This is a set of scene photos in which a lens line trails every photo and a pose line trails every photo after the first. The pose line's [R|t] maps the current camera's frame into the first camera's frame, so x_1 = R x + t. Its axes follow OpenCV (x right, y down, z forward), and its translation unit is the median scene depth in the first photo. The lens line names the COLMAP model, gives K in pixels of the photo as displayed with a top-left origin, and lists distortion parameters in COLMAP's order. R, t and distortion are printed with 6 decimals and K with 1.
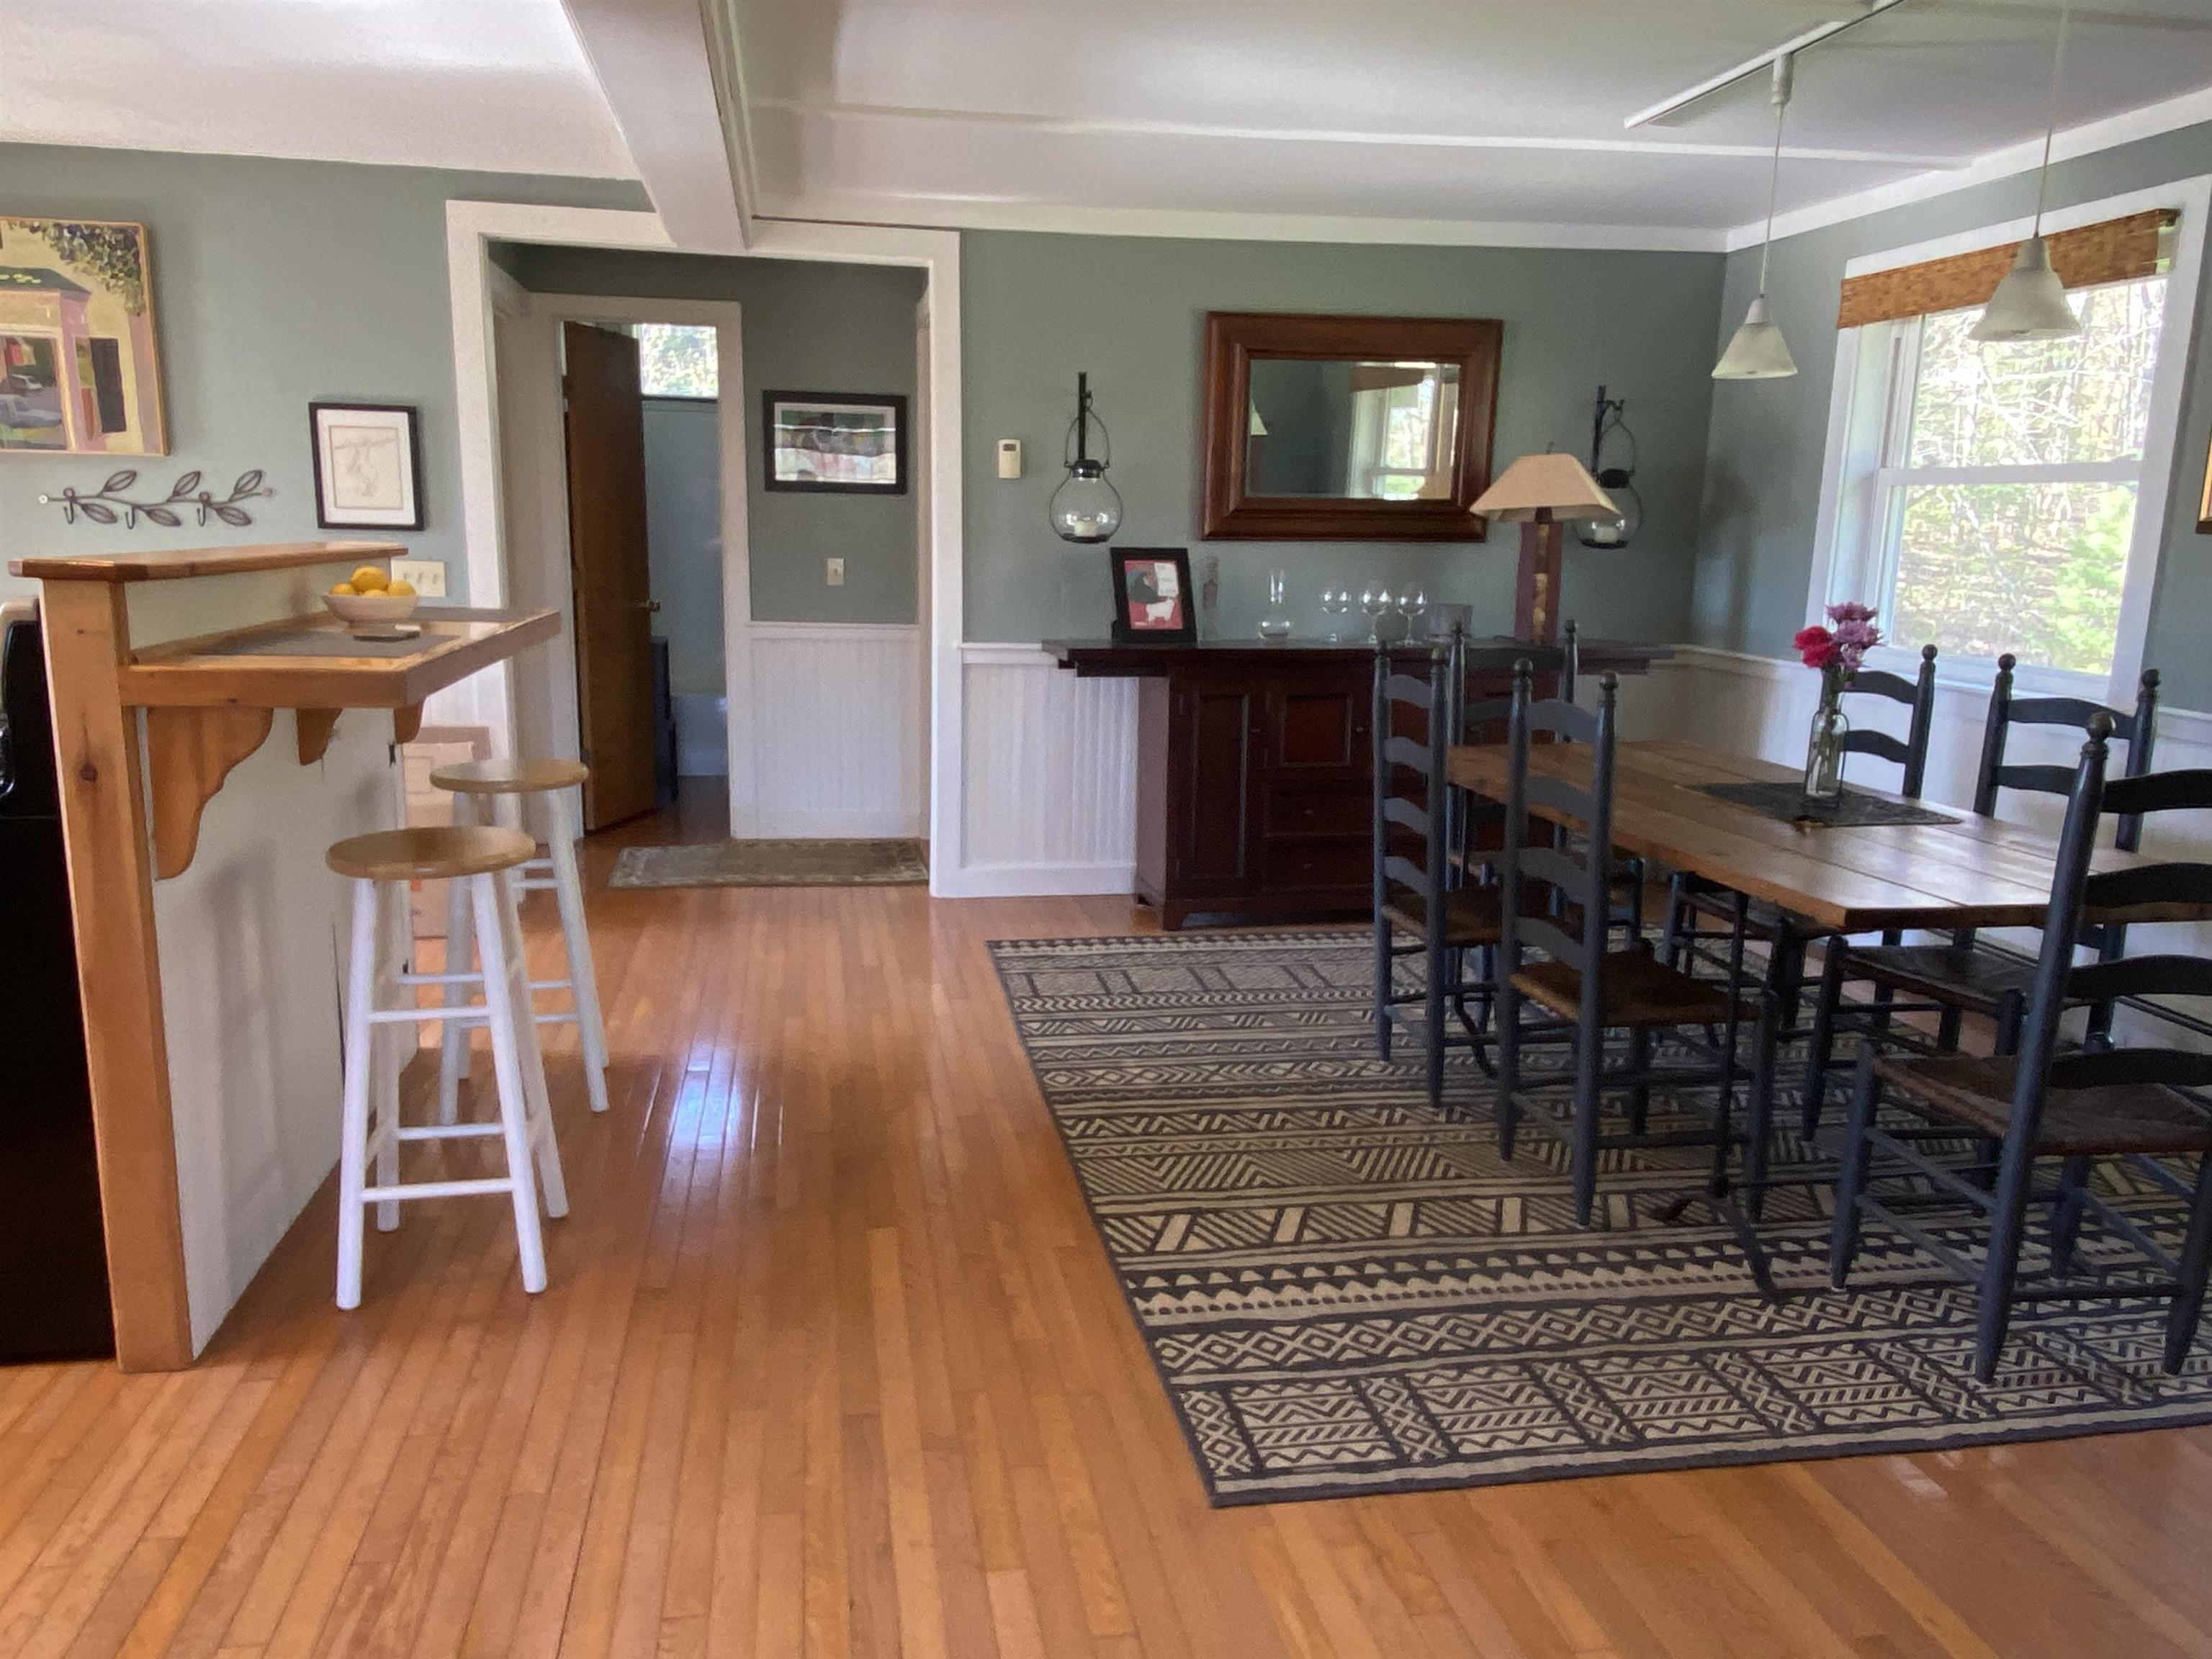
lens RADIAL K [[1609.1, 0, 1046.8], [0, 1609.1, 826.8], [0, 0, 1]] dist [0.096164, -0.124326]
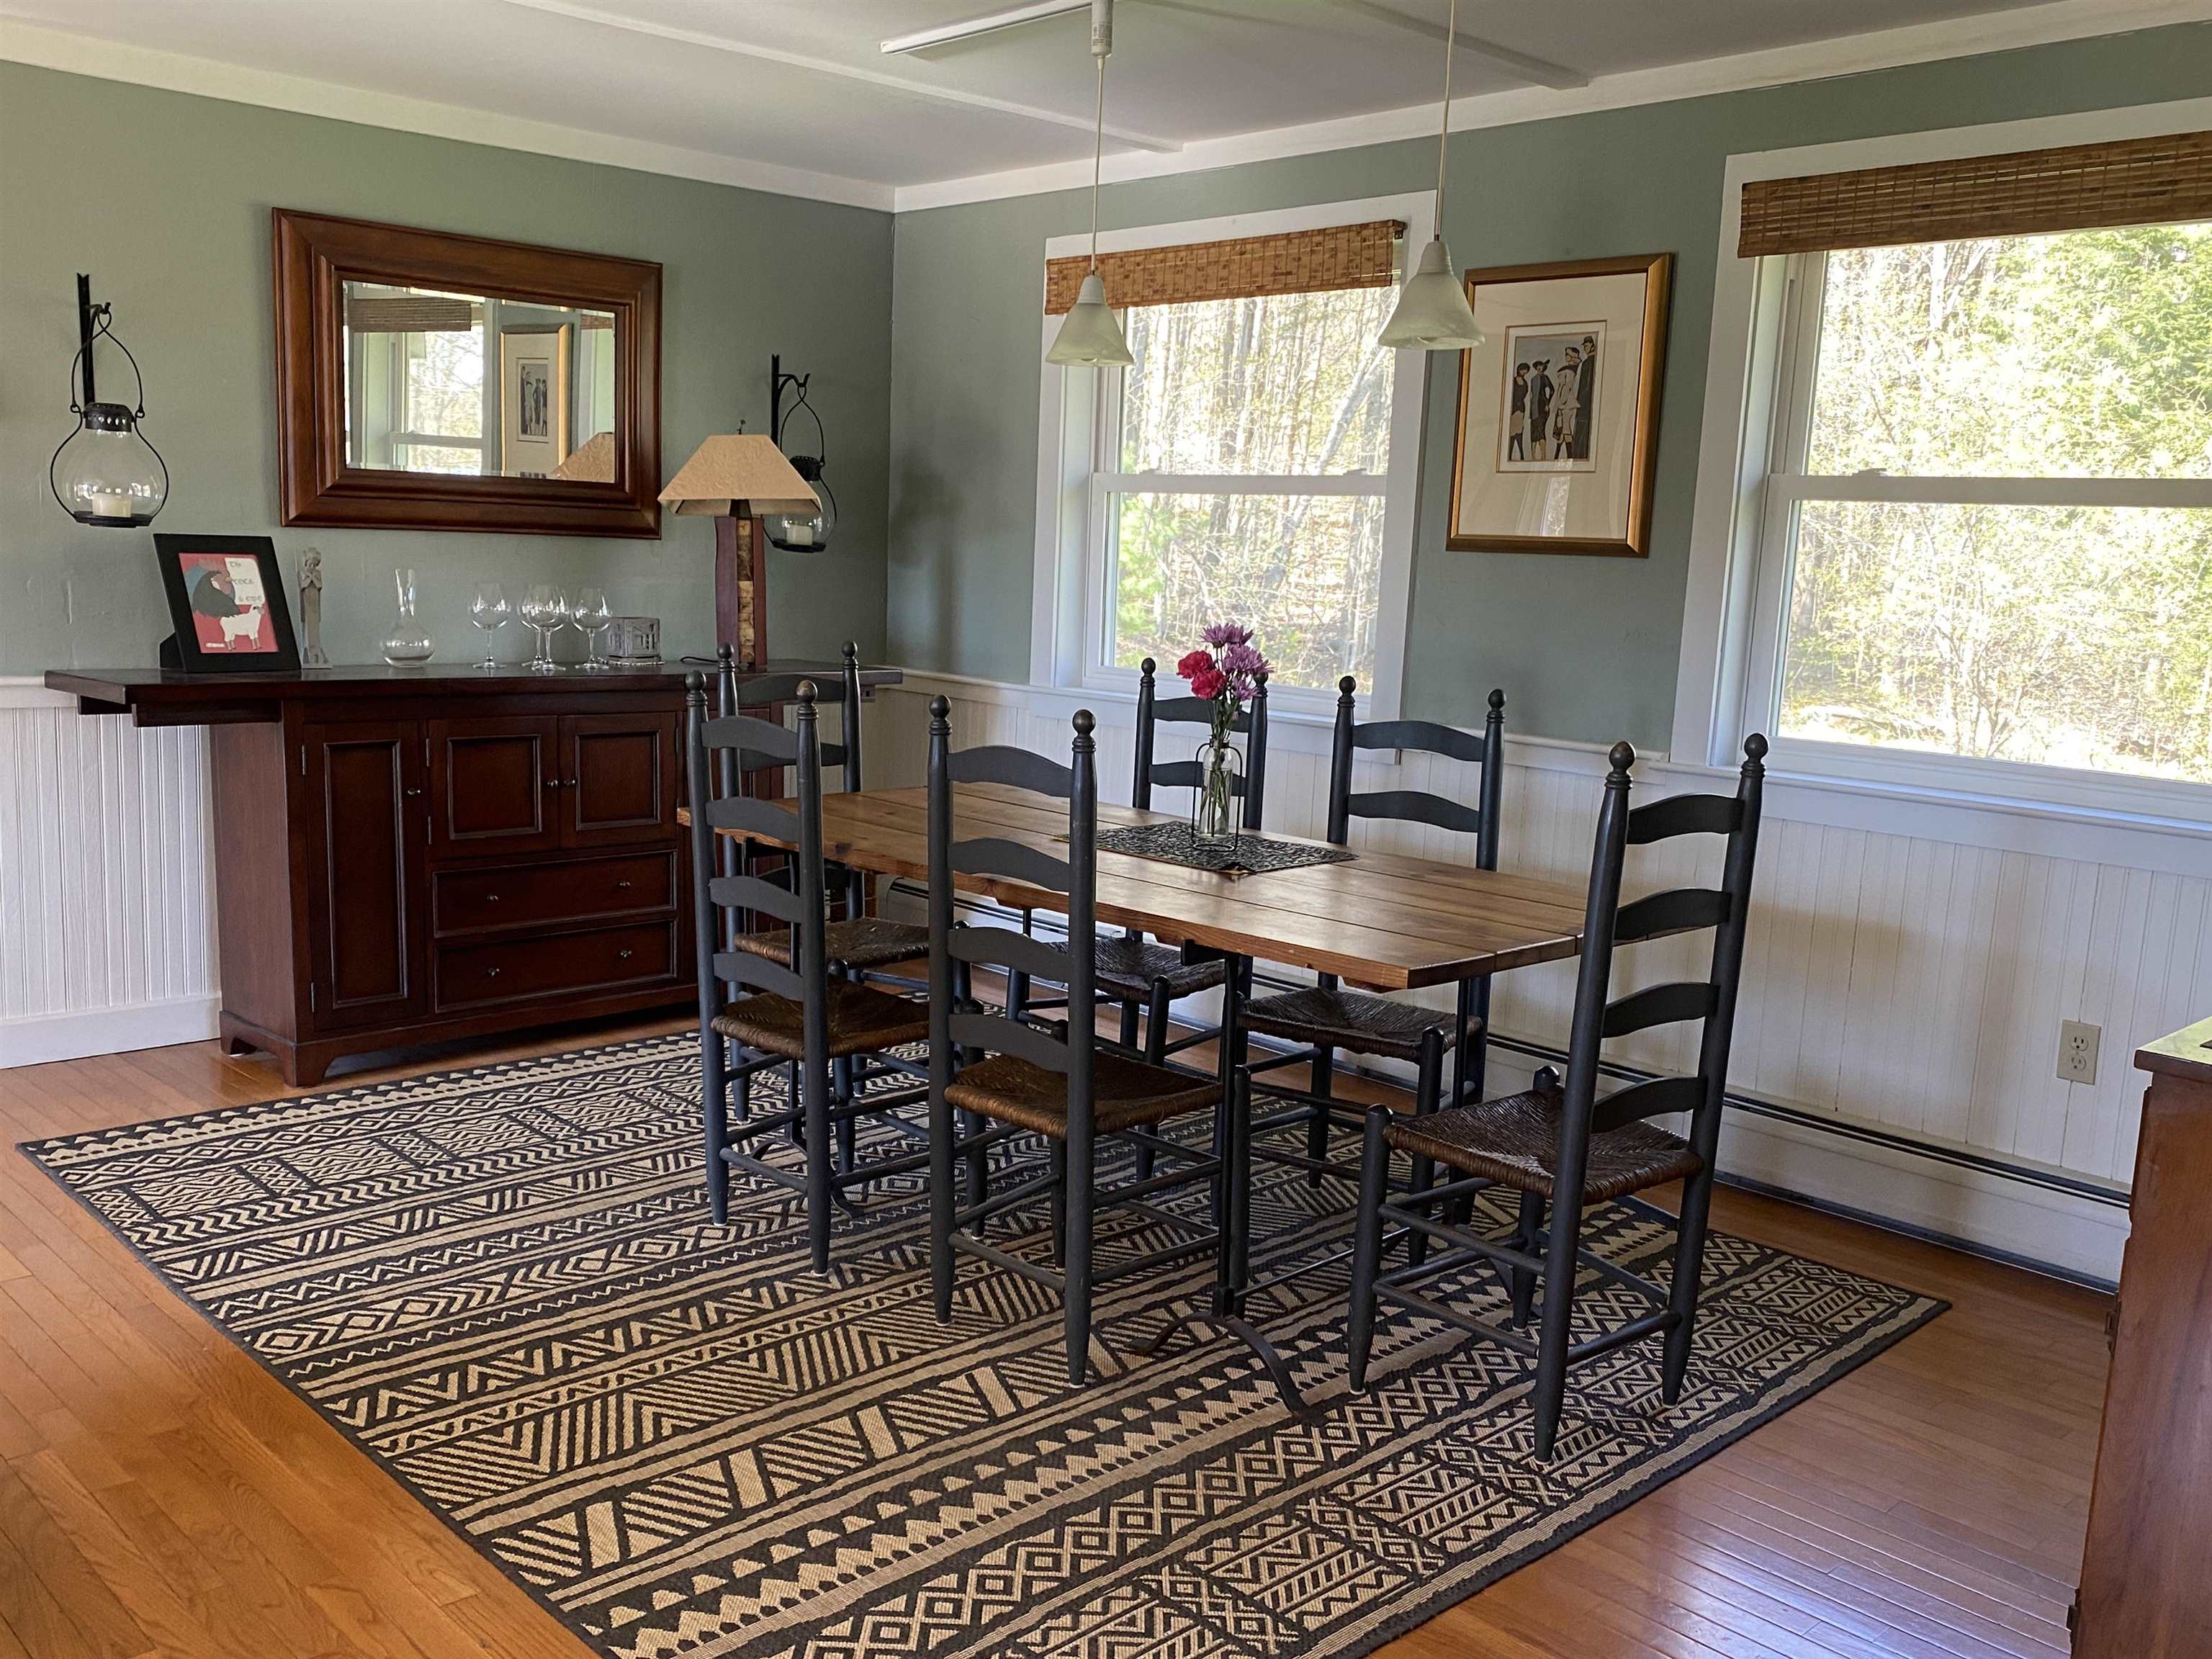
lens RADIAL K [[1967.6, 0, 1106.0], [0, 1967.6, 829.5], [0, 0, 1]] dist [0.081418, -0.173097]
pose [[0.816017, -0.066542, 0.574184, -0.167666], [0.079609, 0.996823, 0.002383, -0.027179], [-0.572519, 0.043766, 0.818723, 0.131057]]
